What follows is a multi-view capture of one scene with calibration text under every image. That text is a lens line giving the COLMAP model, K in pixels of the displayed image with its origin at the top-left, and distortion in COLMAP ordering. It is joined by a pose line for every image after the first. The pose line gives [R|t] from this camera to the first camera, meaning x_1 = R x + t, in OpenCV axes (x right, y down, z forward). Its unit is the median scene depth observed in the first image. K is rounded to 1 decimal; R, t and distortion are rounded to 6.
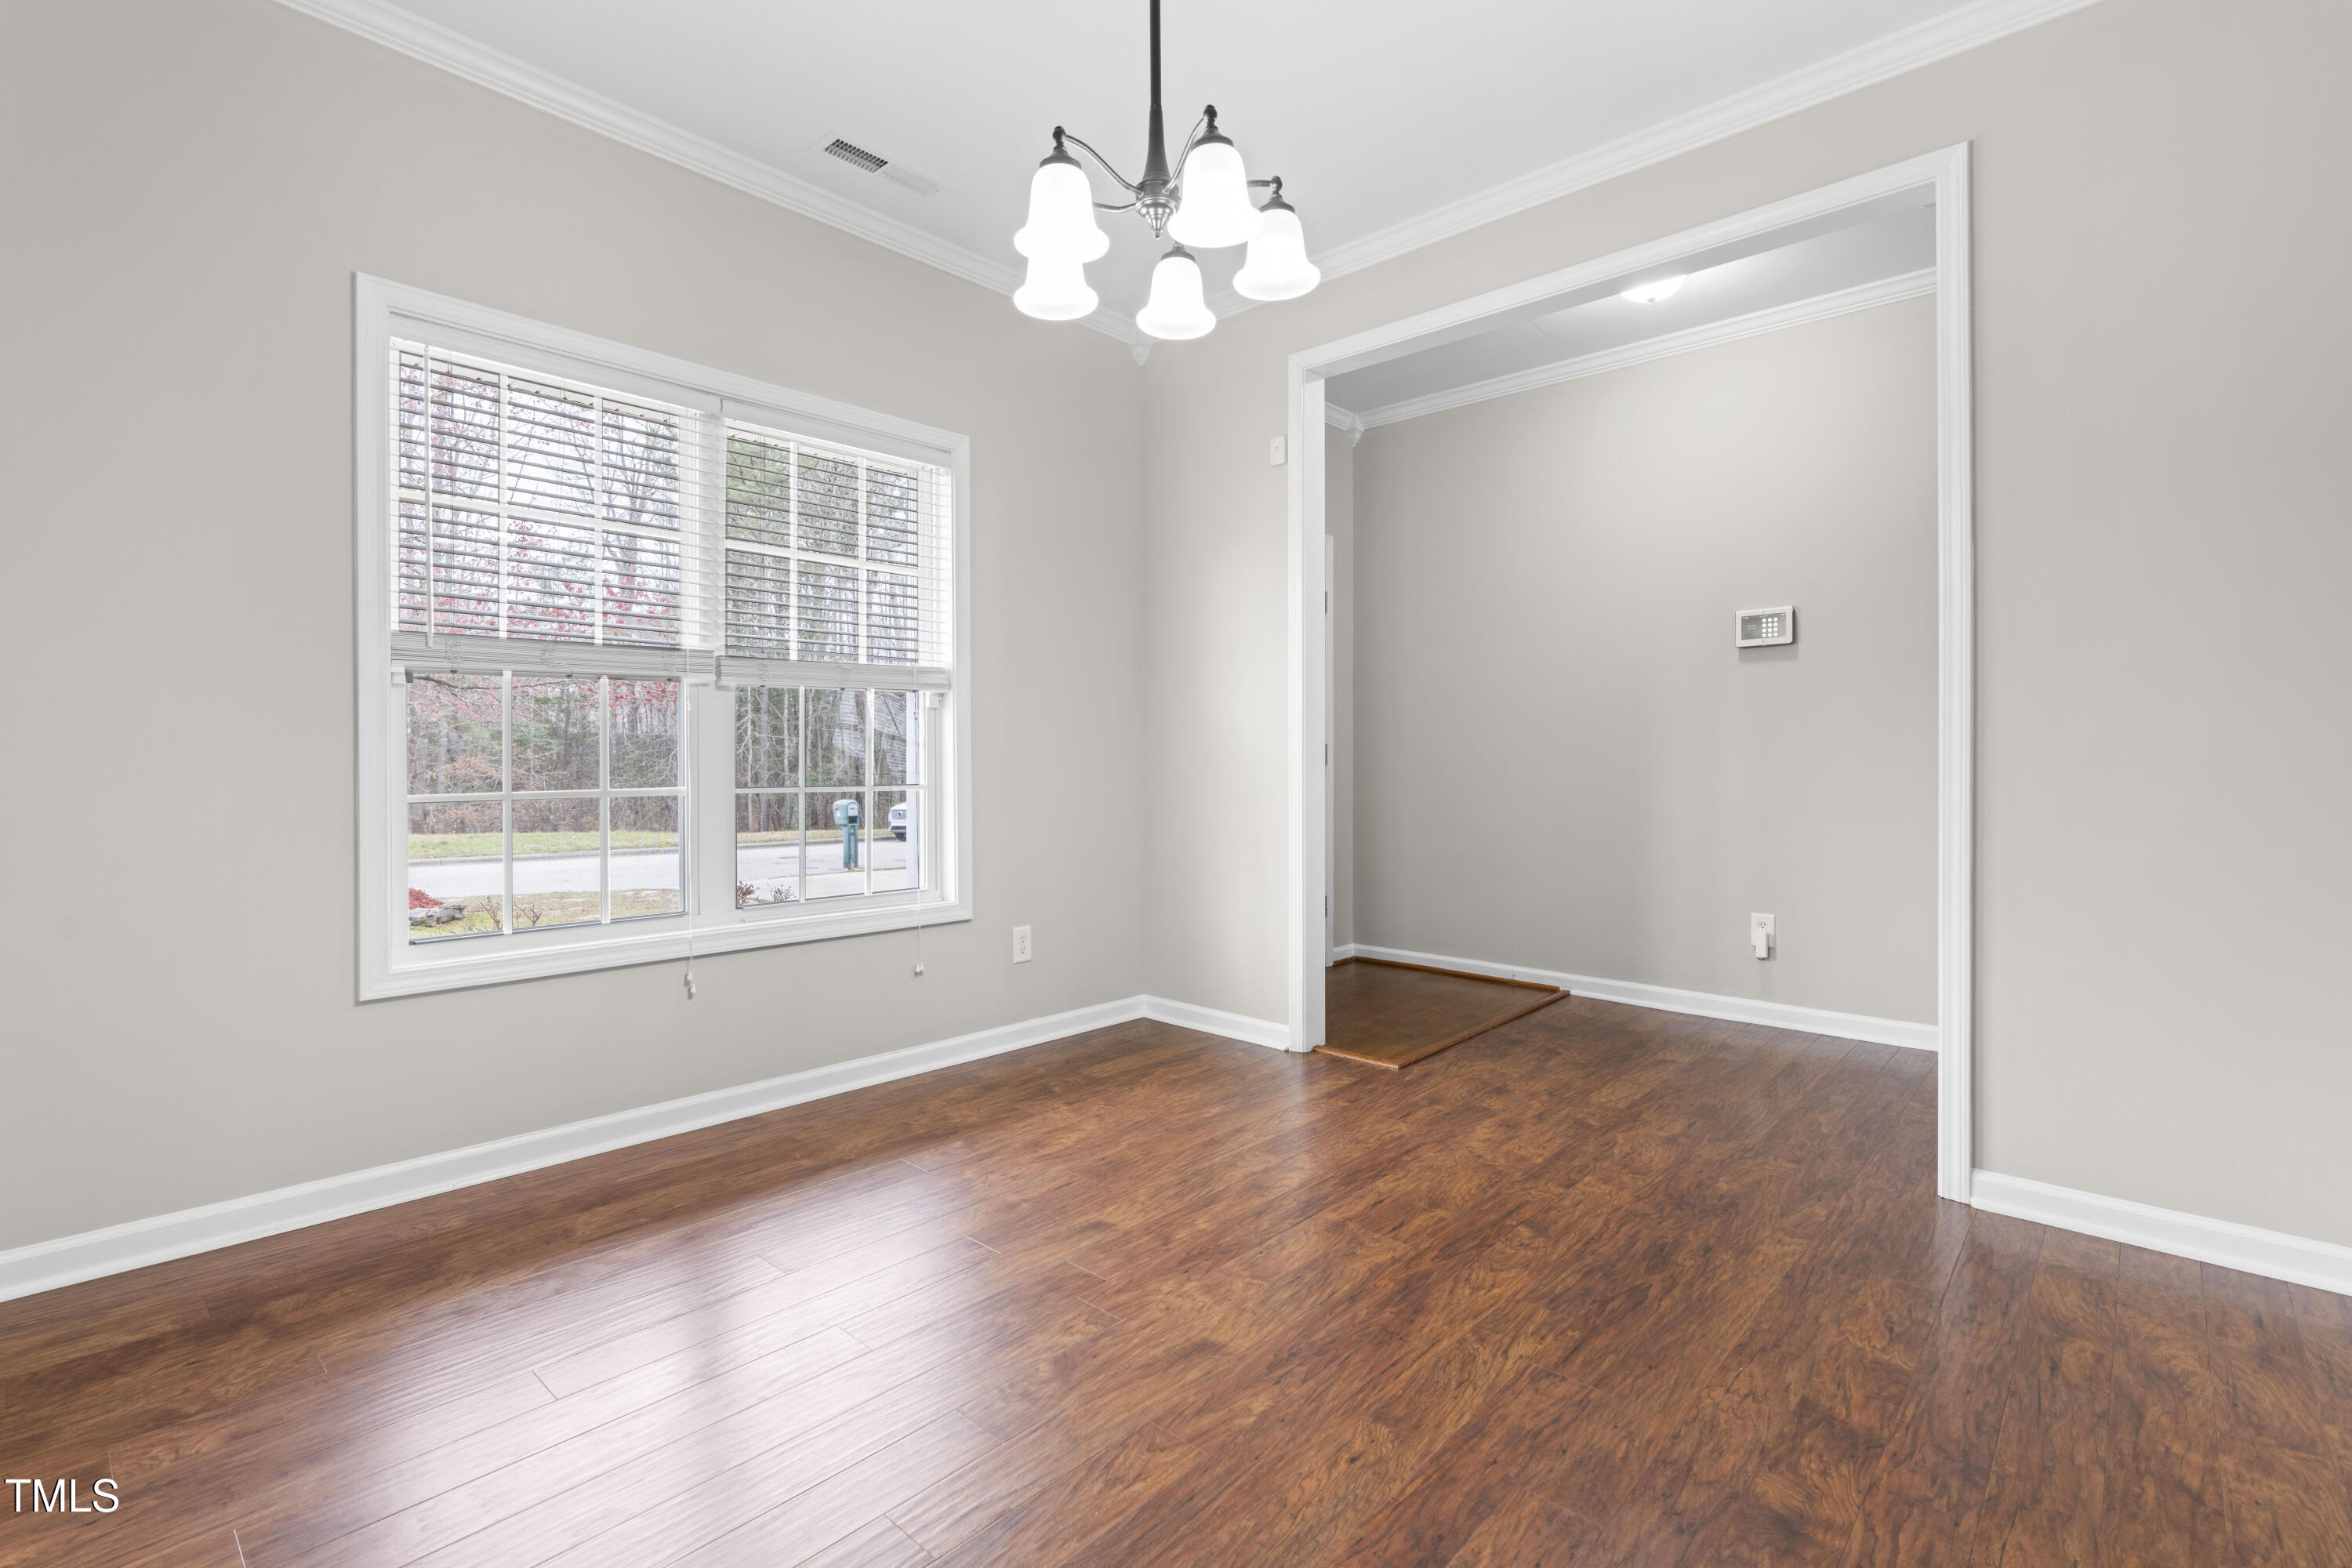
lens RADIAL K [[1065.2, 0, 1181.8], [0, 1065.2, 773.1], [0, 0, 1]] dist [-0.011195, 0.002818]
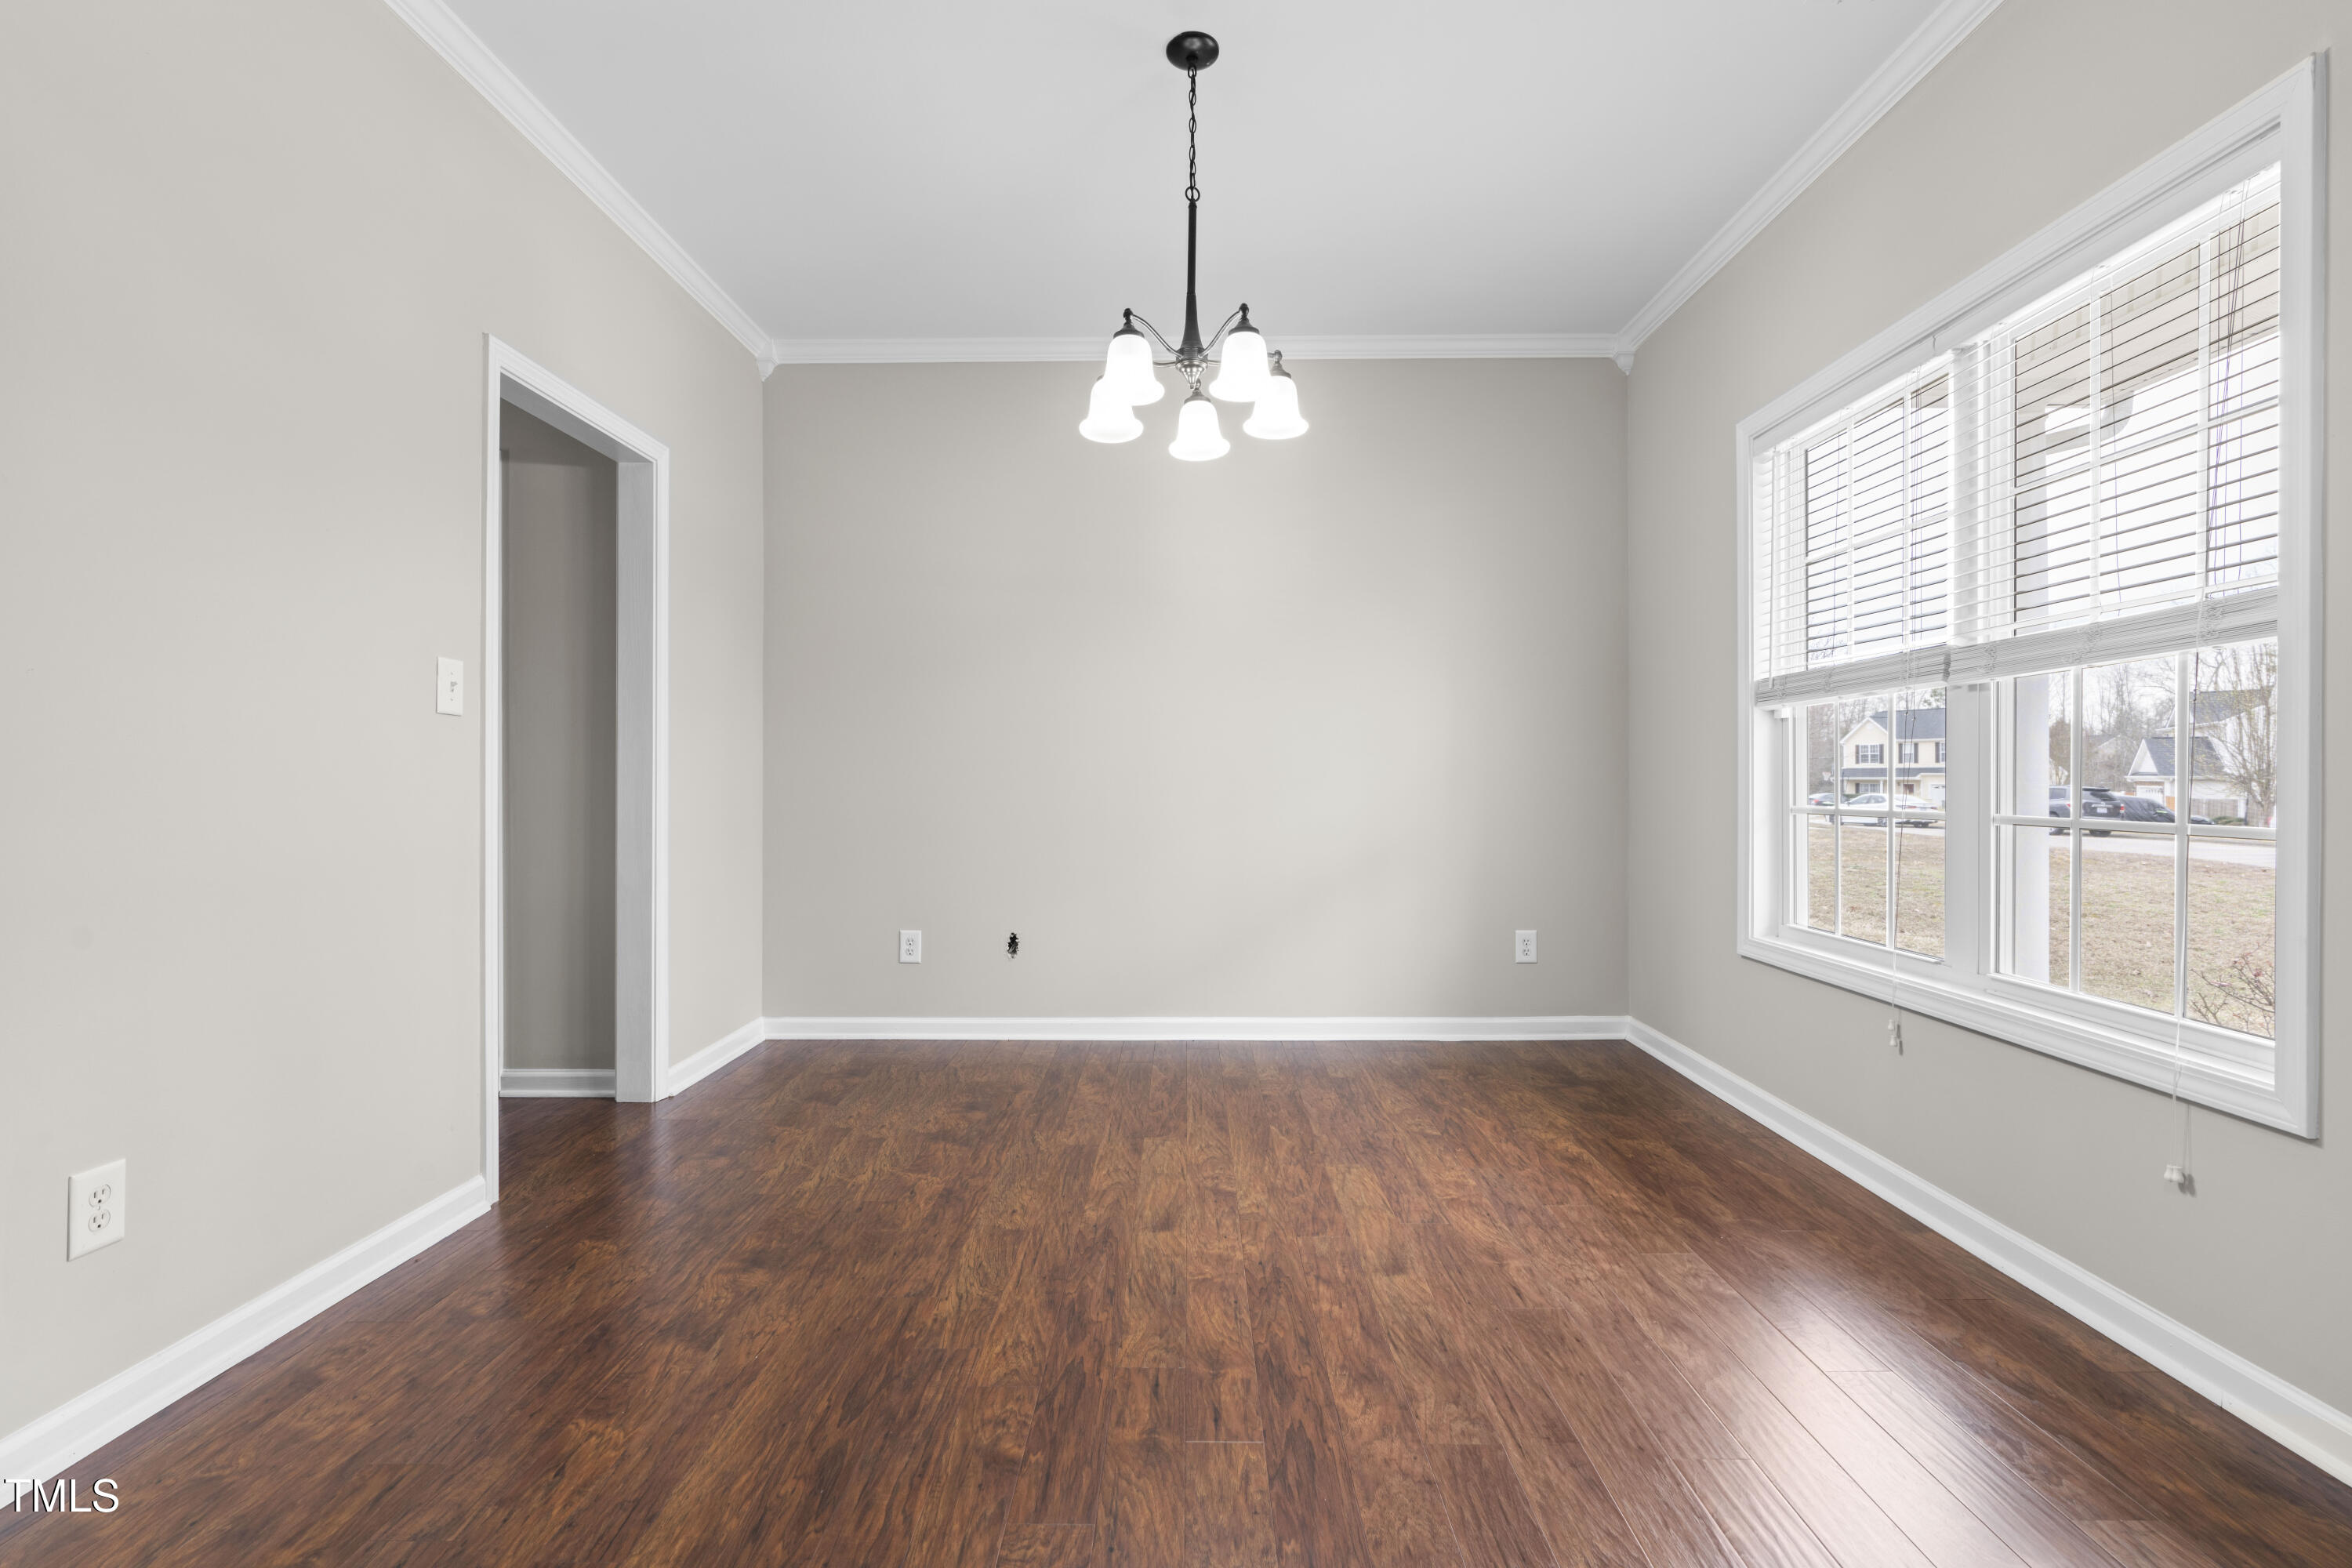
lens RADIAL K [[1065.2, 0, 1181.2], [0, 1065.2, 777.7], [0, 0, 1]] dist [-0.011195, 0.002818]
pose [[-0.745234, 0.000484, -0.666803, 0.774974], [-0.008072, 0.999920, 0.009747, -0.025000], [0.666755, 0.012646, -0.745170, 1.743620]]
